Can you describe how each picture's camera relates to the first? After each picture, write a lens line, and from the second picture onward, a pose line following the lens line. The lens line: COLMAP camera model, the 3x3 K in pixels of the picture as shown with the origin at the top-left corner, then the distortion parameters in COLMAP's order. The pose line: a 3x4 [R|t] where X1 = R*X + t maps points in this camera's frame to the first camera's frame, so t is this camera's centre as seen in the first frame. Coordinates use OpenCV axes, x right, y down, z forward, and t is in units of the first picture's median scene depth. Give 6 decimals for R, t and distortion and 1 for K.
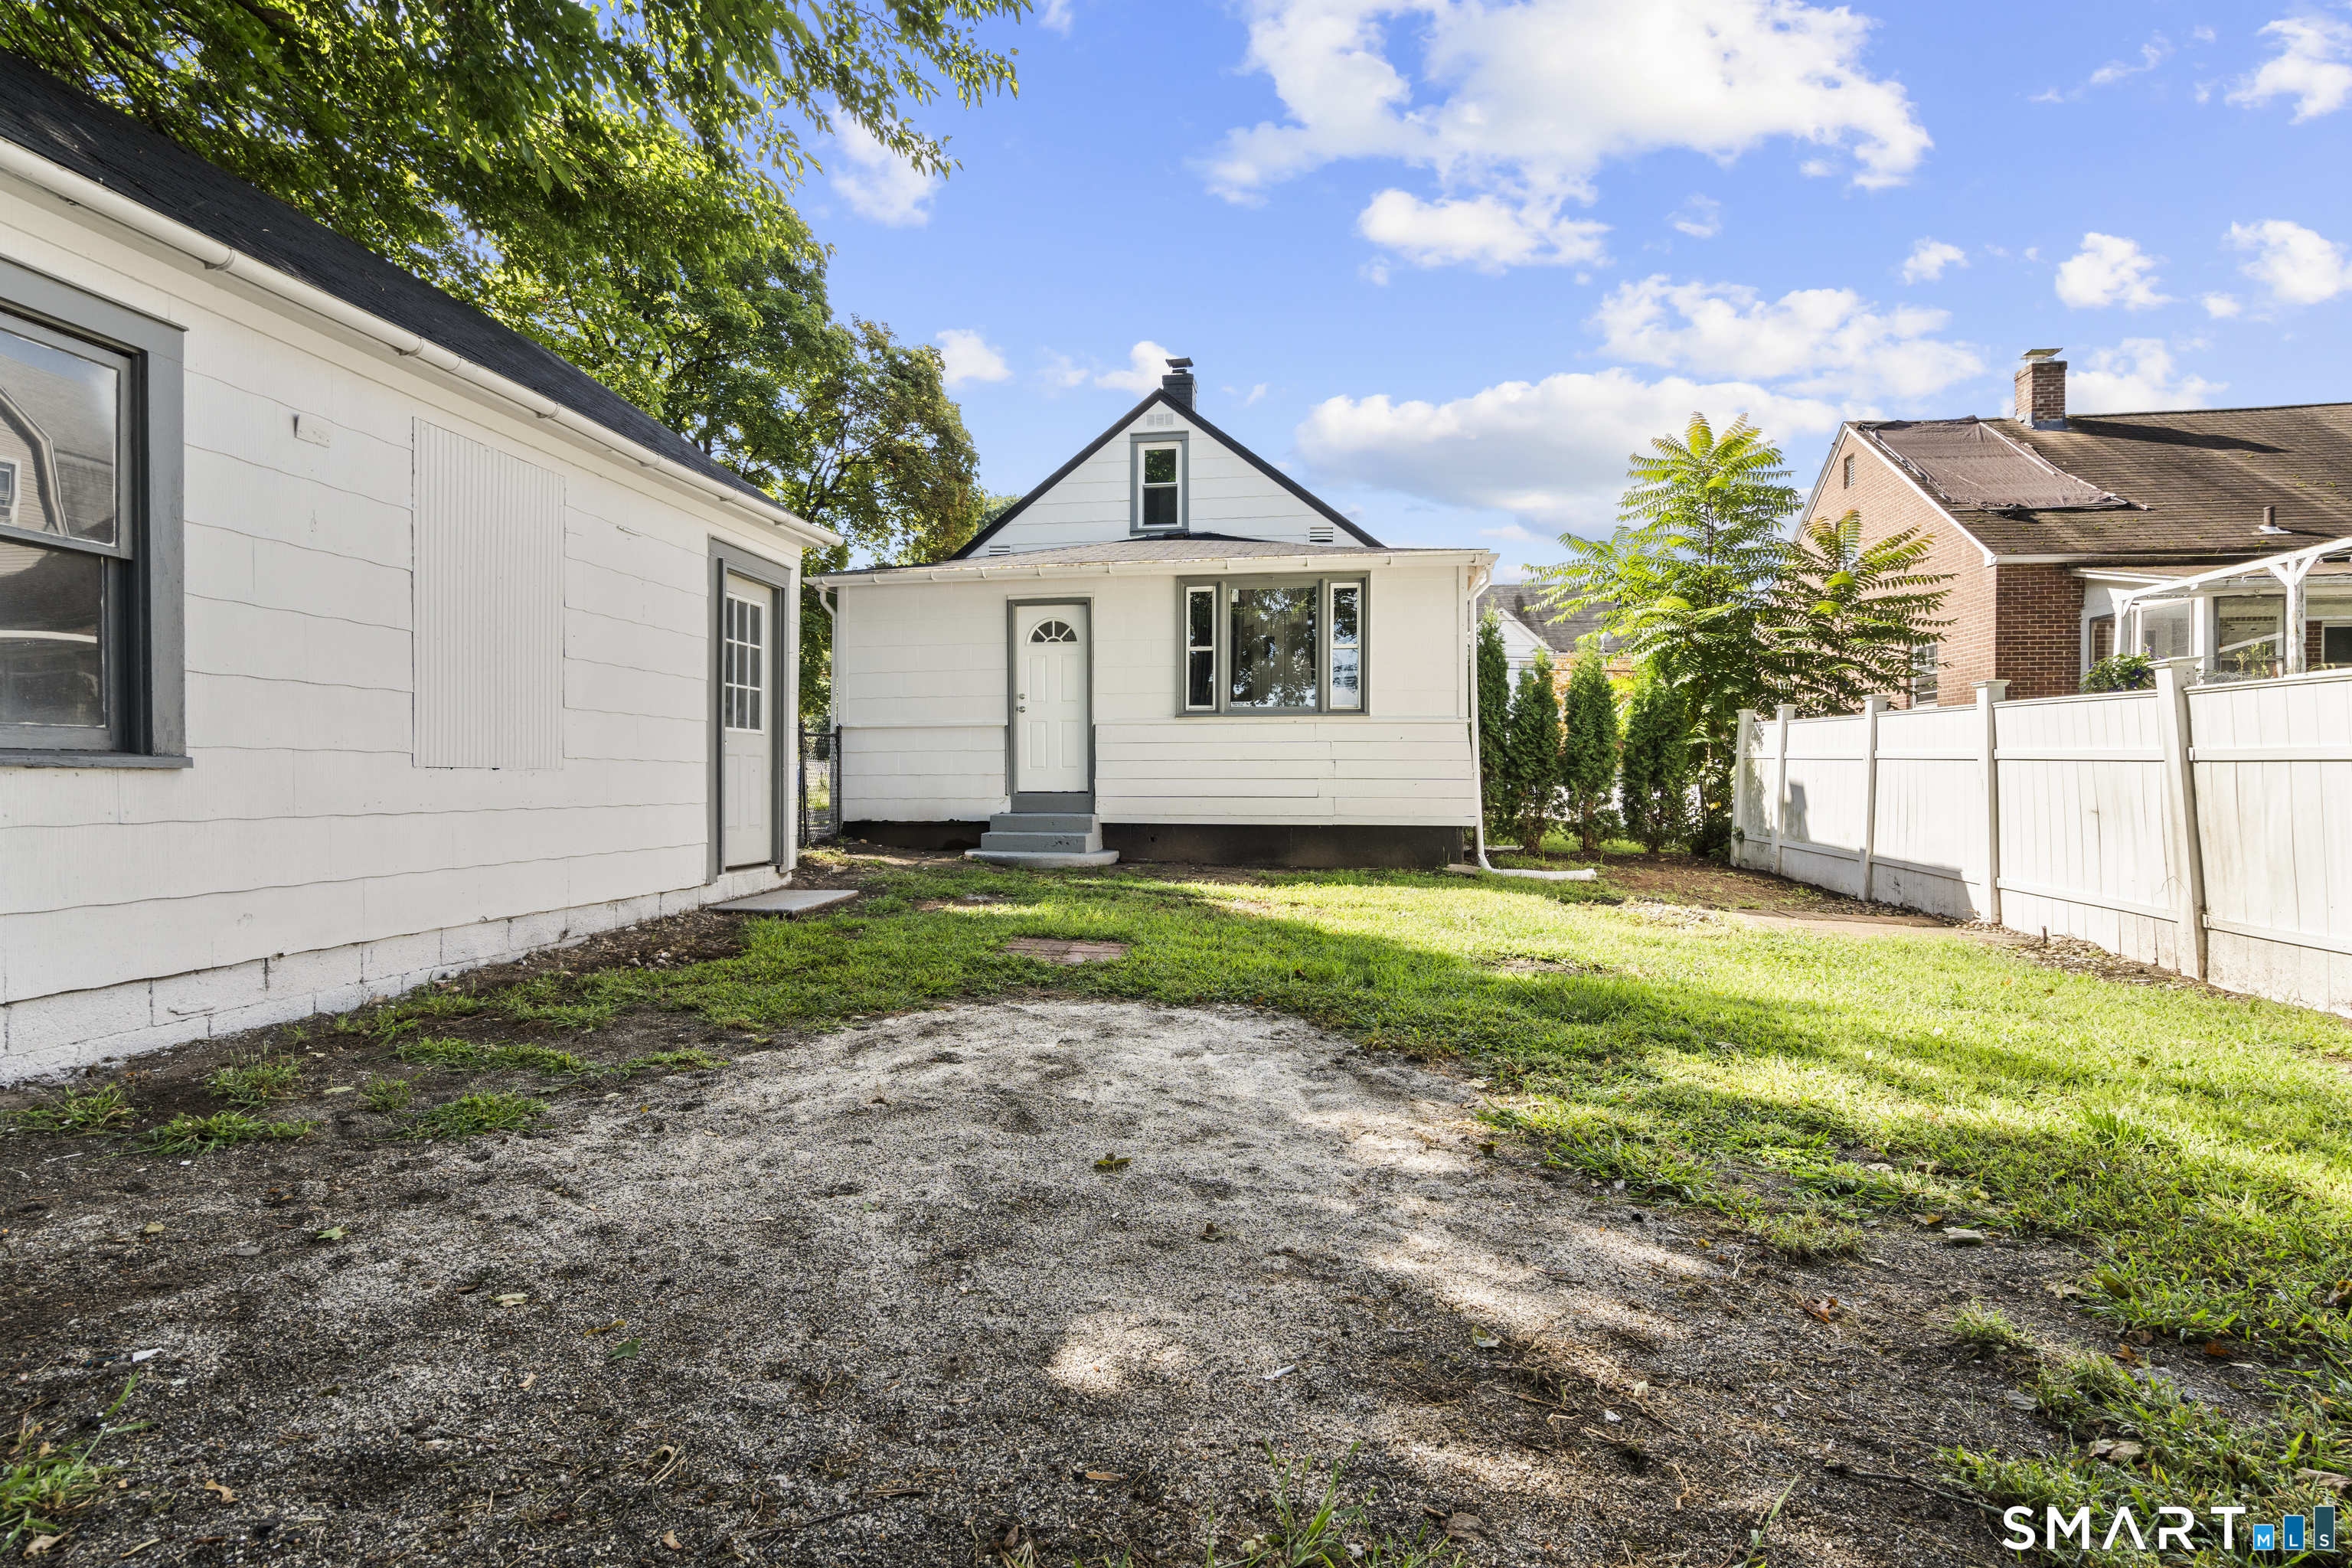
lens RADIAL K [[1060.0, 0, 1179.1], [0, 1060.0, 790.4], [0, 0, 1]] dist [-0.010770, 0.005364]
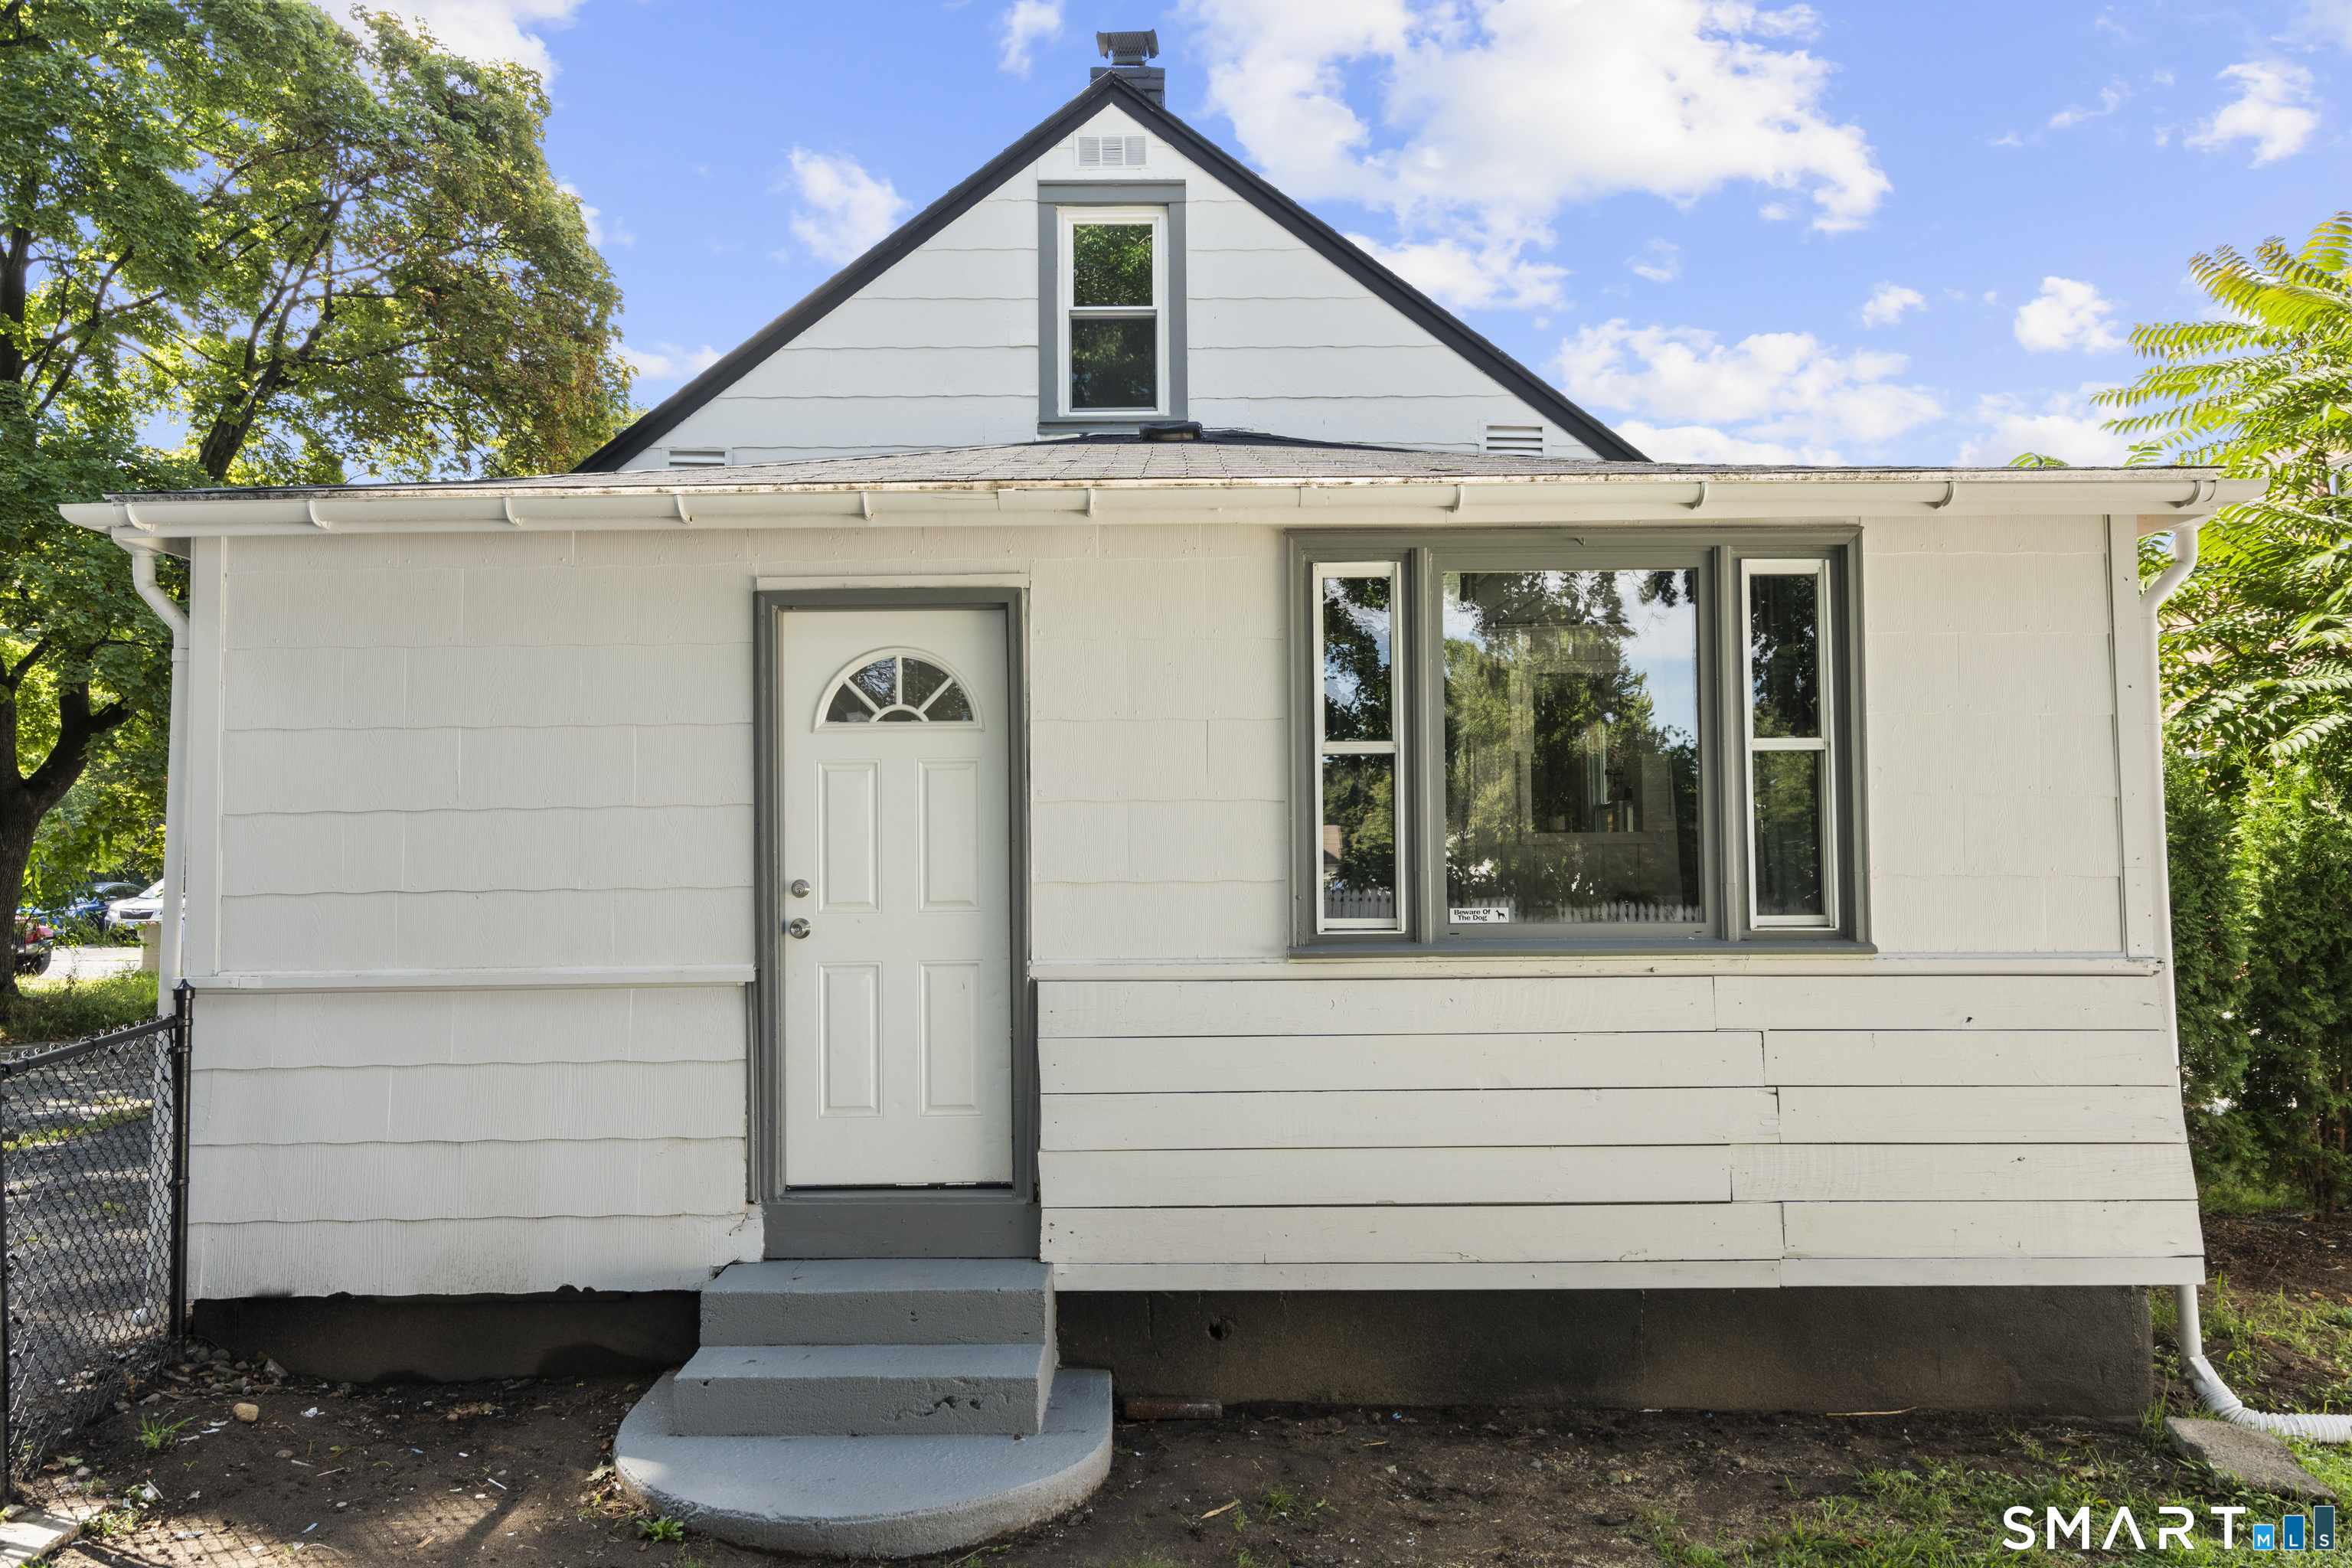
lens RADIAL K [[1634.0, 0, 1180.8], [0, 1634.0, 791.6], [0, 0, 1]] dist [0.008623, 0.001019]
pose [[0.987991, -0.001963, 0.154499, -0.089667], [0.010351, 0.998514, -0.053508, -0.073320], [-0.154165, 0.054465, 0.986543, 0.396489]]
